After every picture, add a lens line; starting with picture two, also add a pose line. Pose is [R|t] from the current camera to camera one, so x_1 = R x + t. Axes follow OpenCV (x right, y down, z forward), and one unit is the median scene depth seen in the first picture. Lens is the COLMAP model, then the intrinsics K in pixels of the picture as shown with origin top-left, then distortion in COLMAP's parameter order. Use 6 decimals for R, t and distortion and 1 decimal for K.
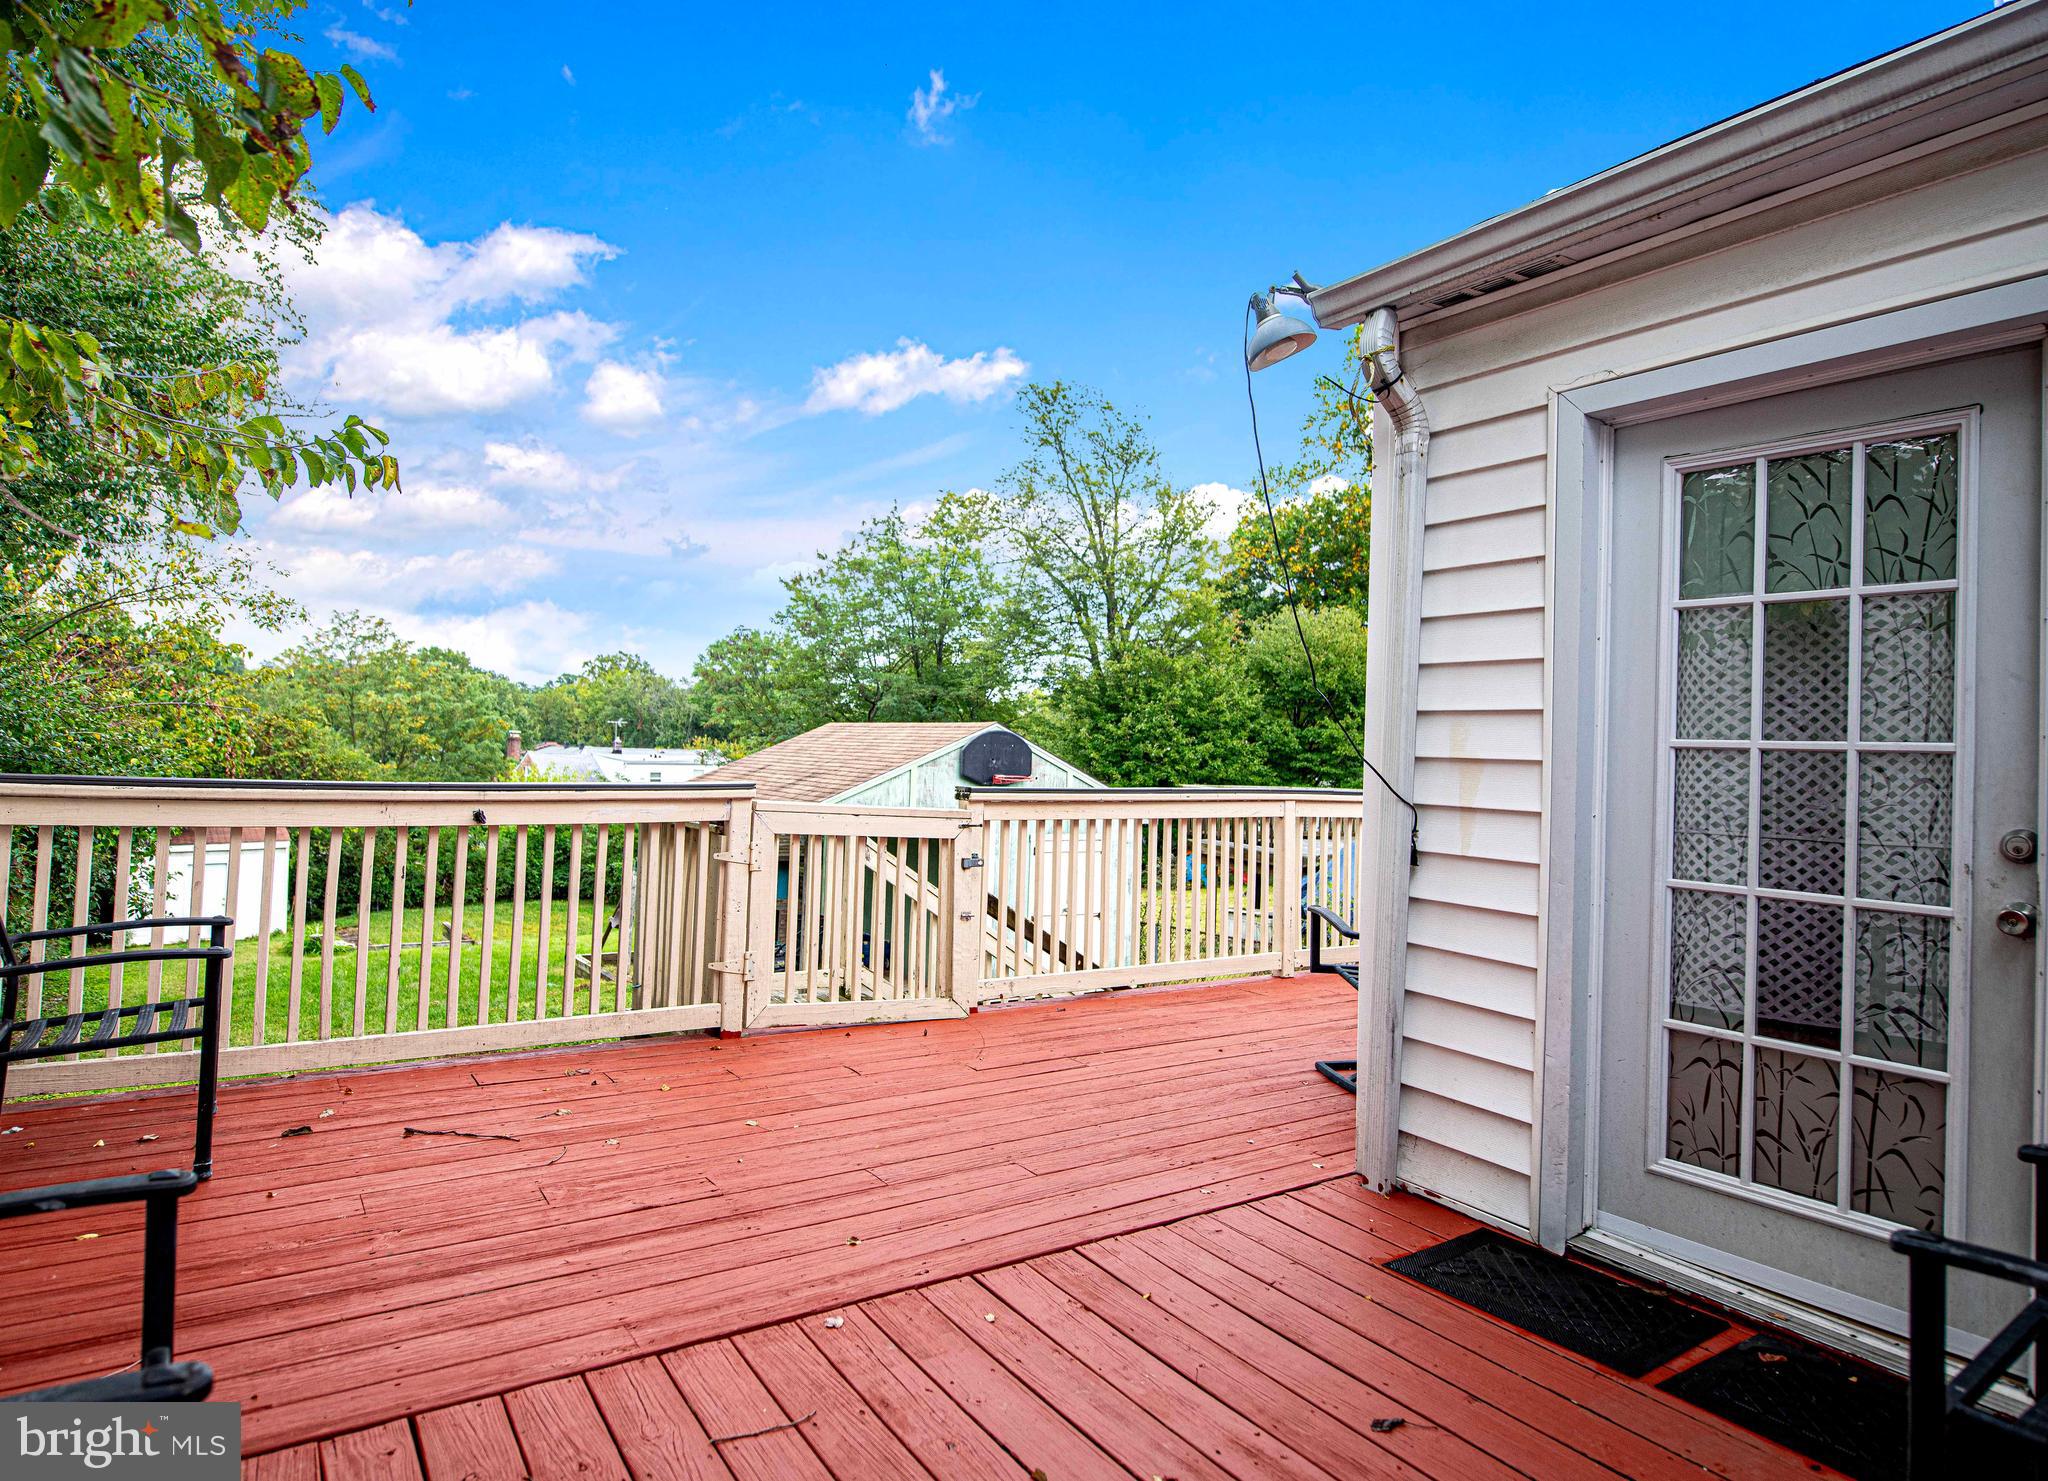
lens RADIAL K [[1200.9, 0, 993.2], [0, 1200.9, 718.2], [0, 0, 1]] dist [-0.001136, -0.001409]
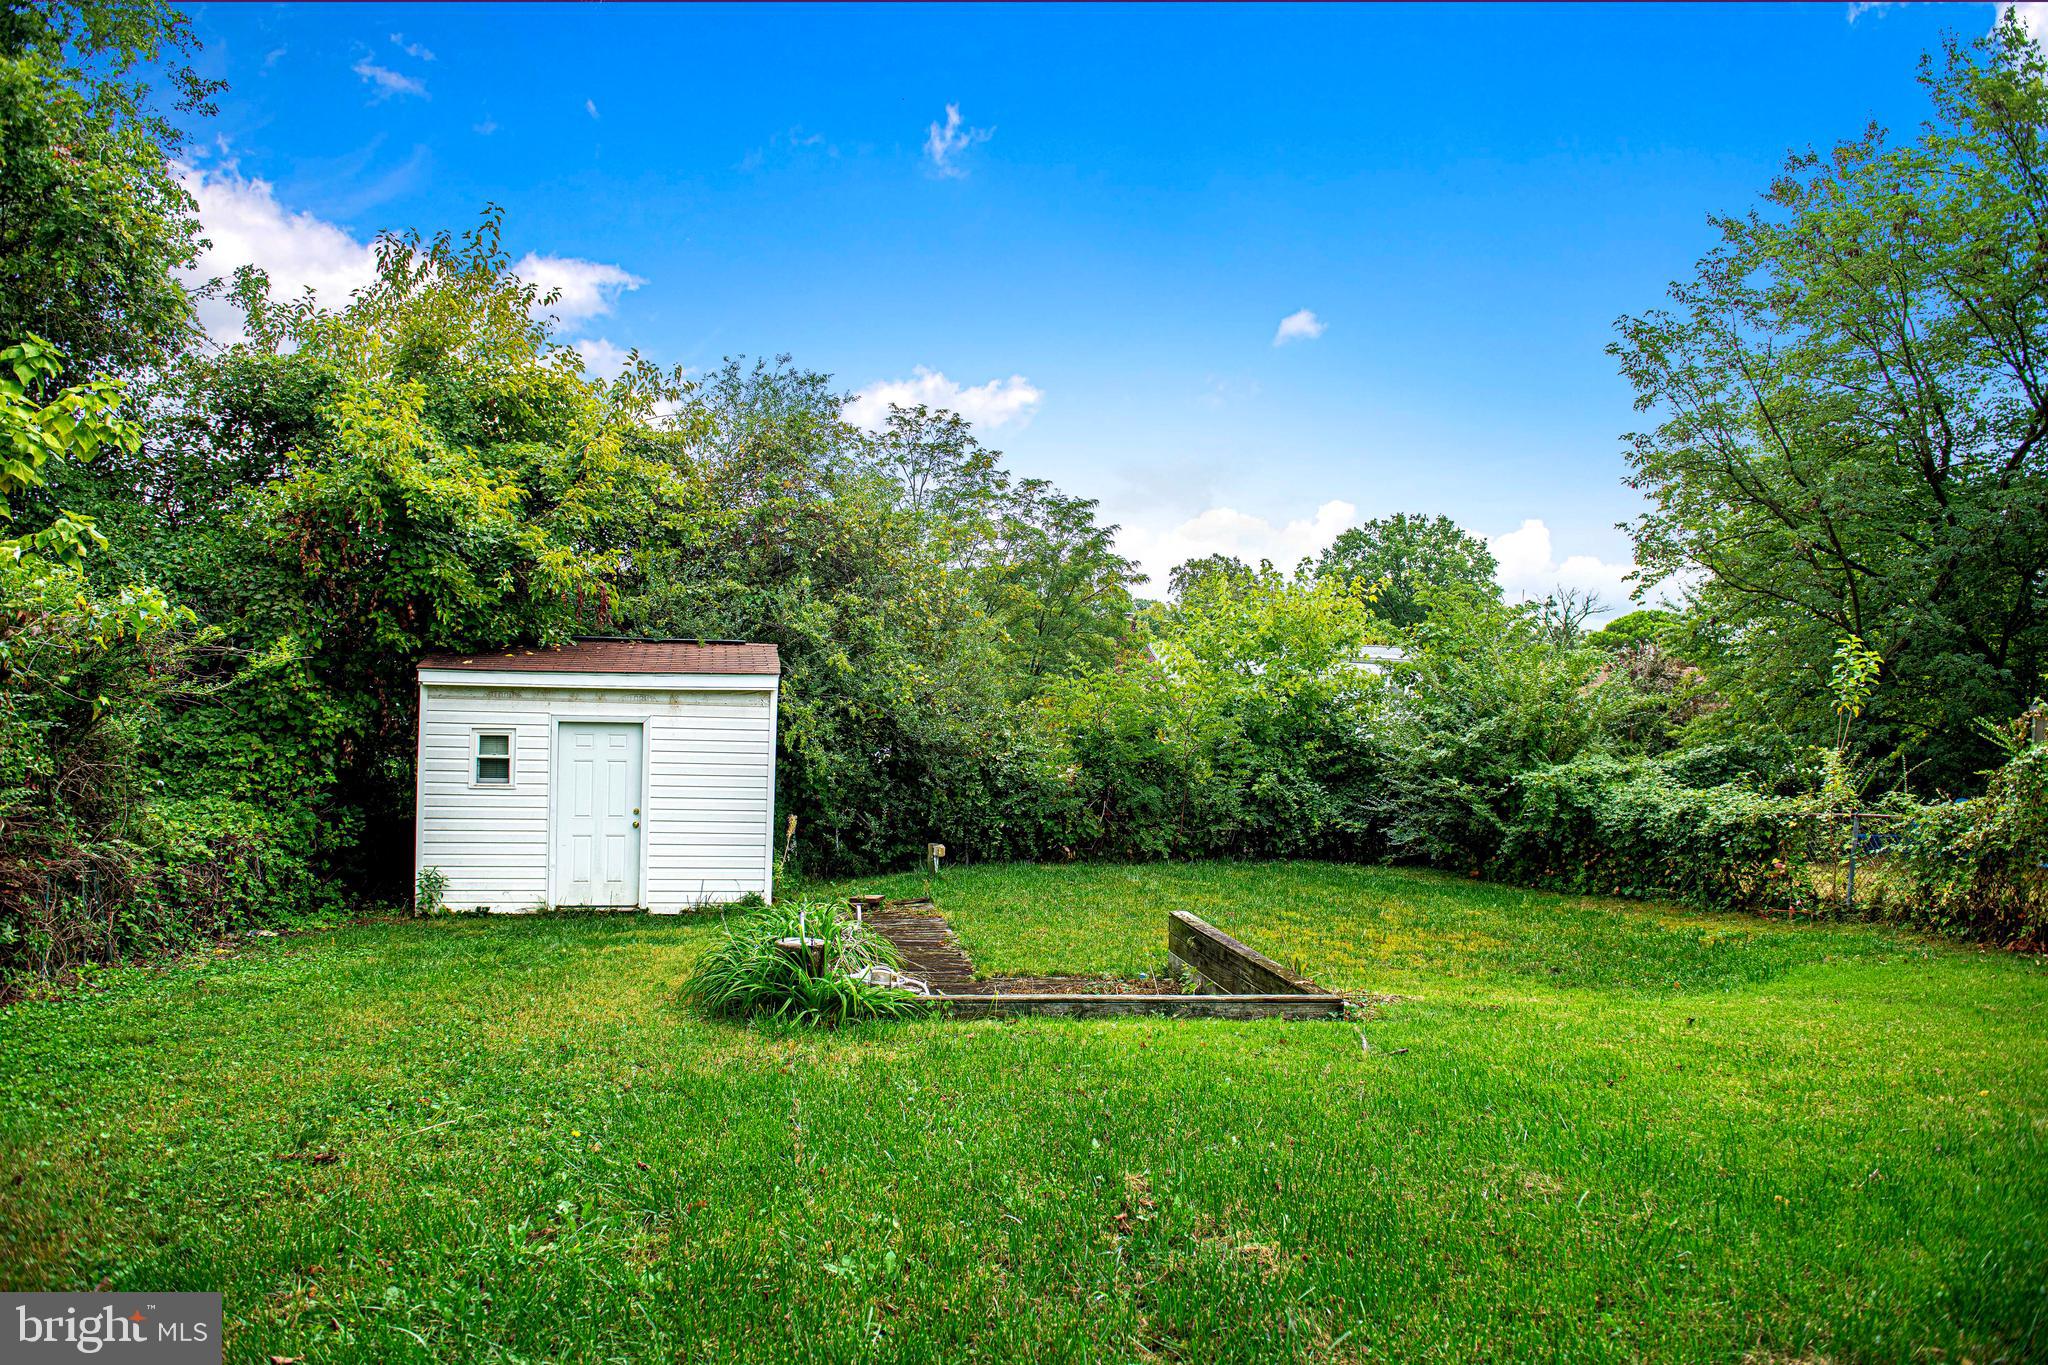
lens RADIAL K [[1404.2, 0, 1017.6], [0, 1404.2, 667.8], [0, 0, 1]] dist [-0.046239, -0.008997]
pose [[0.914151, 0.001940, -0.405370, -0.272925], [-0.000880, 0.999996, 0.002802, 0.082963], [0.405373, -0.002204, 0.914149, 0.508284]]
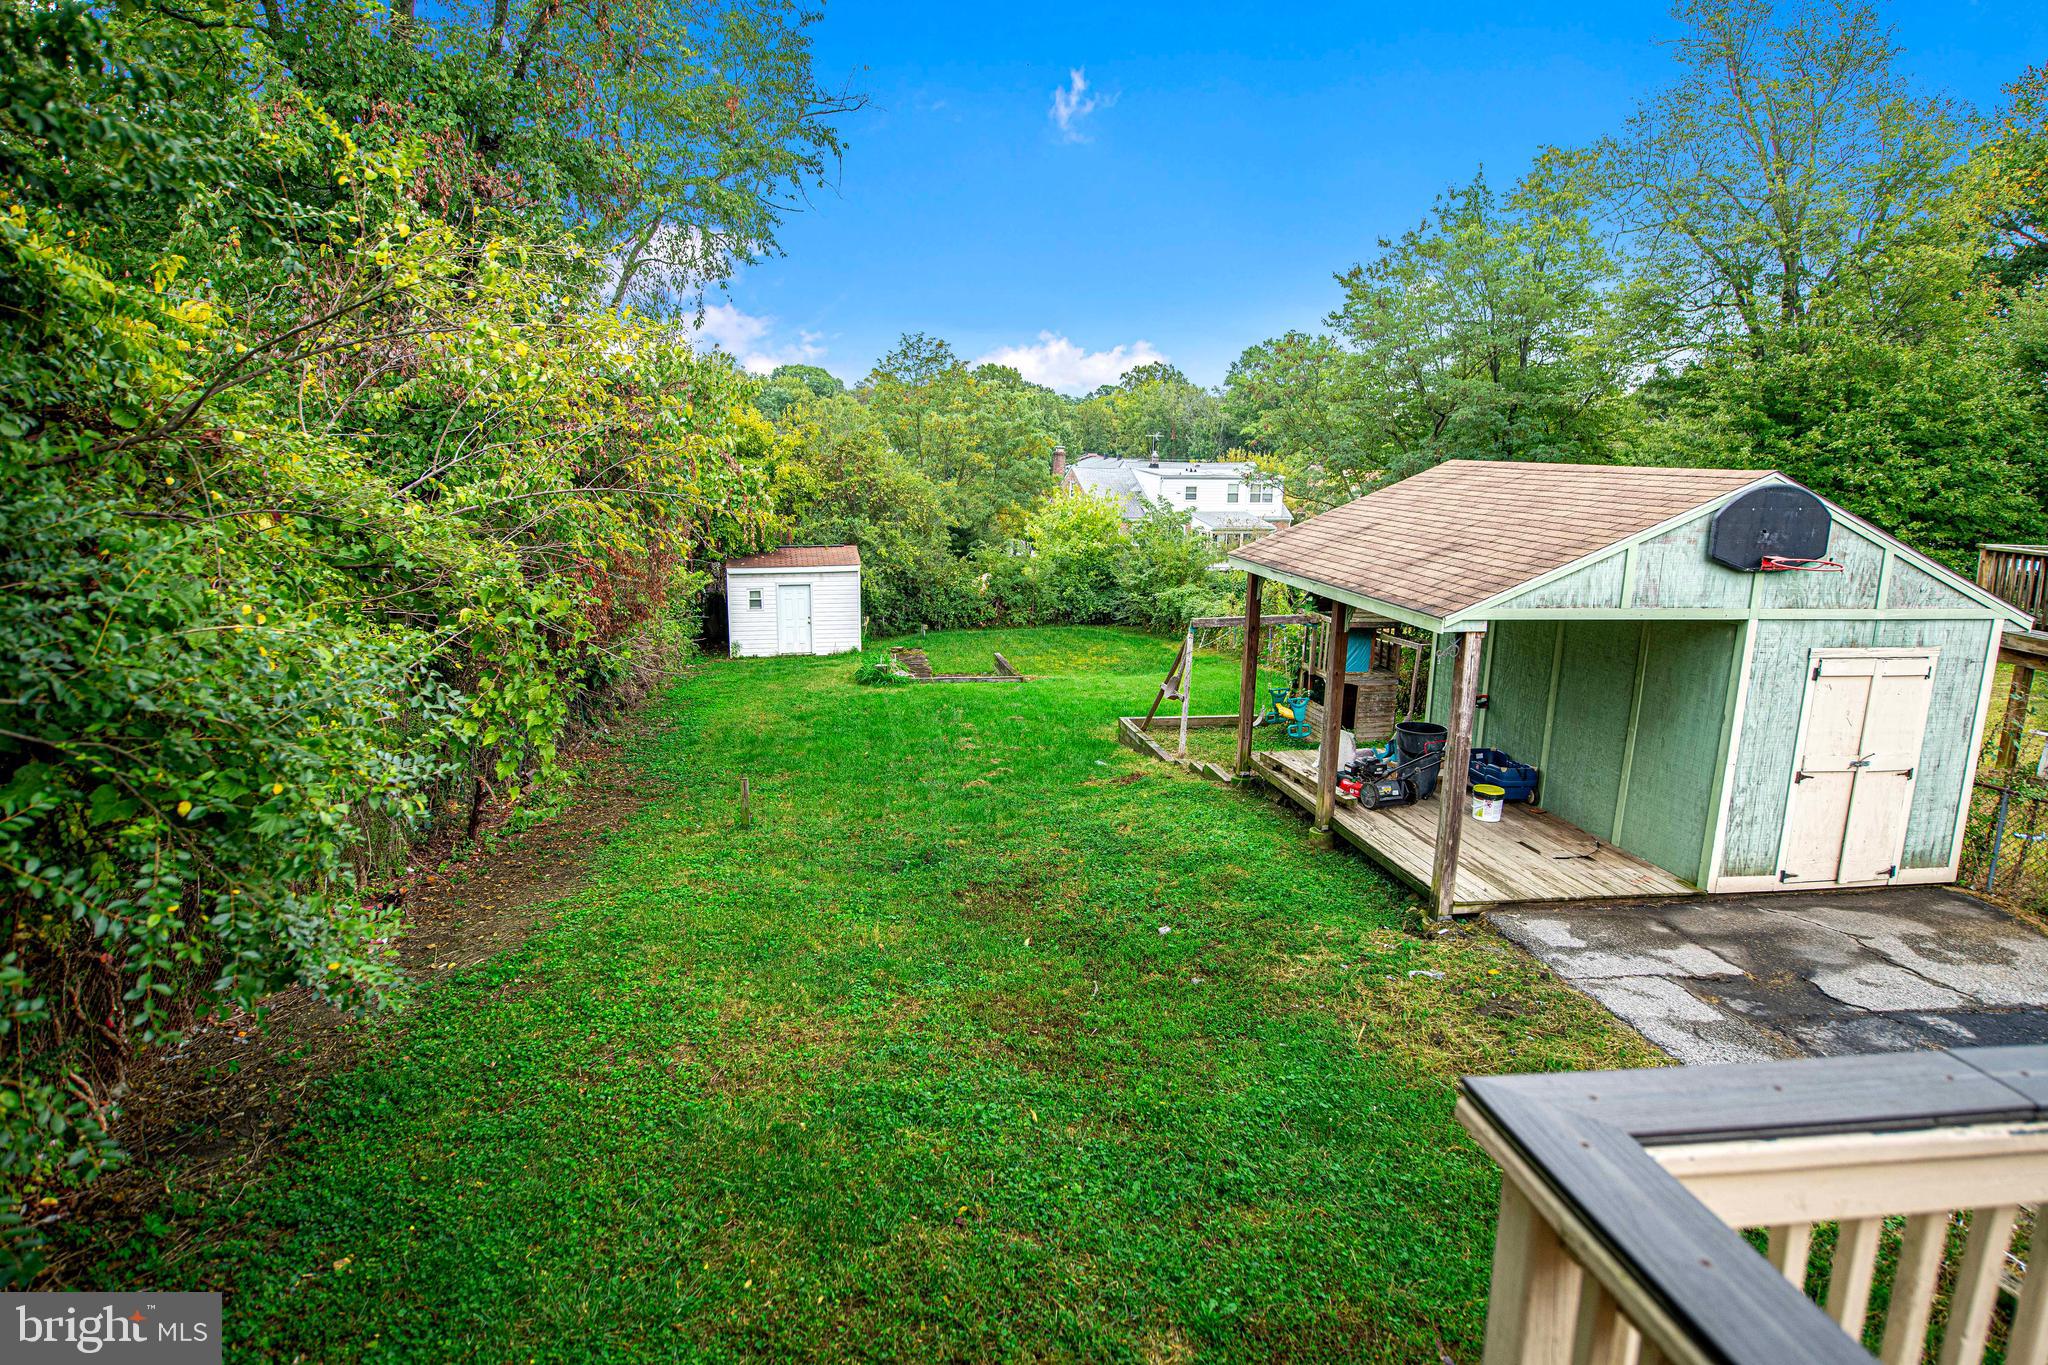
lens RADIAL K [[1149.9, 0, 1026.5], [0, 1149.9, 668.8], [0, 0, 1]] dist [-0.002425, -0.001391]
pose [[0.917772, 0.065421, -0.391681, -0.044873], [0.017602, 0.978665, 0.204707, -0.009815], [0.396717, -0.194769, 0.897040, 0.114955]]
